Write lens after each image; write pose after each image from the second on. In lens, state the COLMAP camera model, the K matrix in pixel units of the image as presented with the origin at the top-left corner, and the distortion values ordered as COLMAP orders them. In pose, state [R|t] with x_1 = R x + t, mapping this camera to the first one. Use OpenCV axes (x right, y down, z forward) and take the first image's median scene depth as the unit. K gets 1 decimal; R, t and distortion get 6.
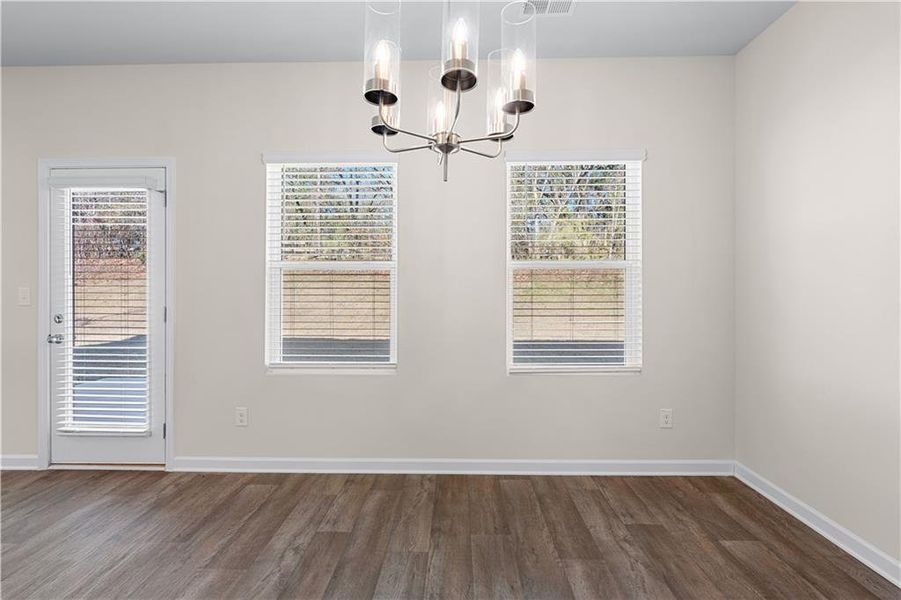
lens RADIAL K [[396.5, 0, 450.2], [0, 396.5, 292.7], [0, 0, 1]] dist [-0.001718, 0.000134]
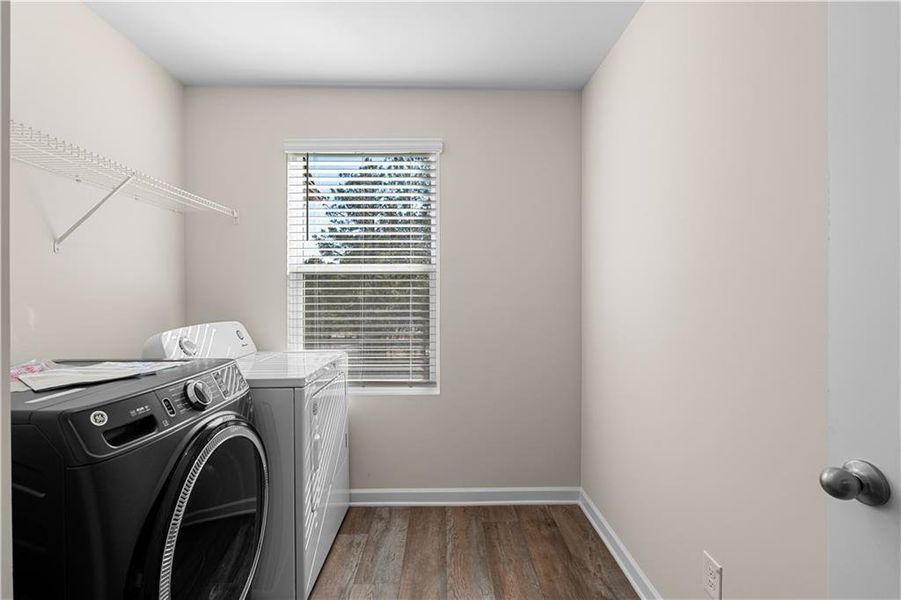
lens RADIAL K [[396.5, 0, 448.0], [0, 396.5, 297.6], [0, 0, 1]] dist [-0.001718, 0.000134]
pose [[-0.999300, -0.003063, -0.037286, 0.275126], [-0.003438, 0.999944, 0.010009, -0.019489], [0.037253, 0.010130, -0.999255, 1.979809]]
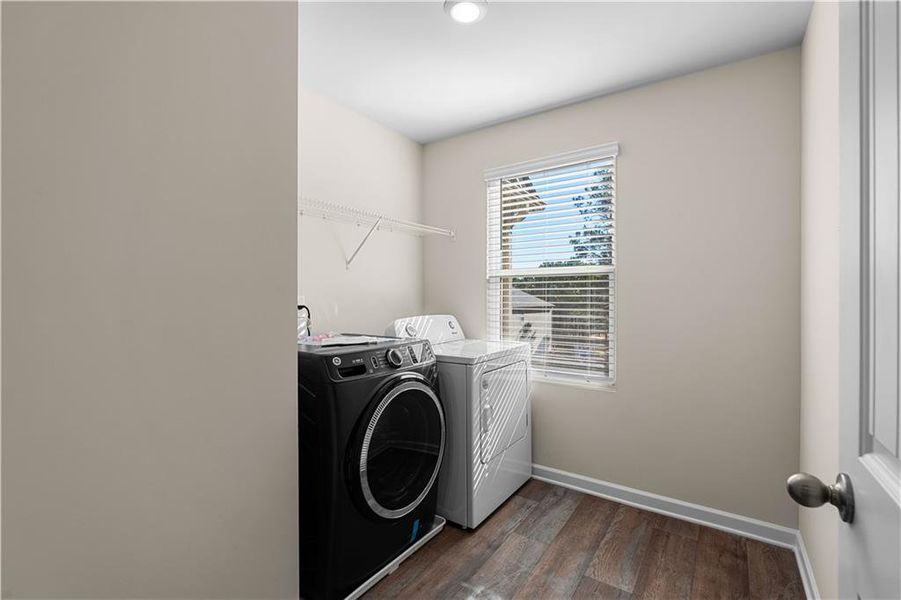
lens RADIAL K [[396.5, 0, 455.5], [0, 396.5, 299.3], [0, 0, 1]] dist [-0.001718, 0.000134]
pose [[-0.837408, -0.006951, 0.546534, 0.020170], [0.000254, 0.999914, 0.013106, -0.017518], [-0.546579, 0.011114, -0.837334, 2.067833]]
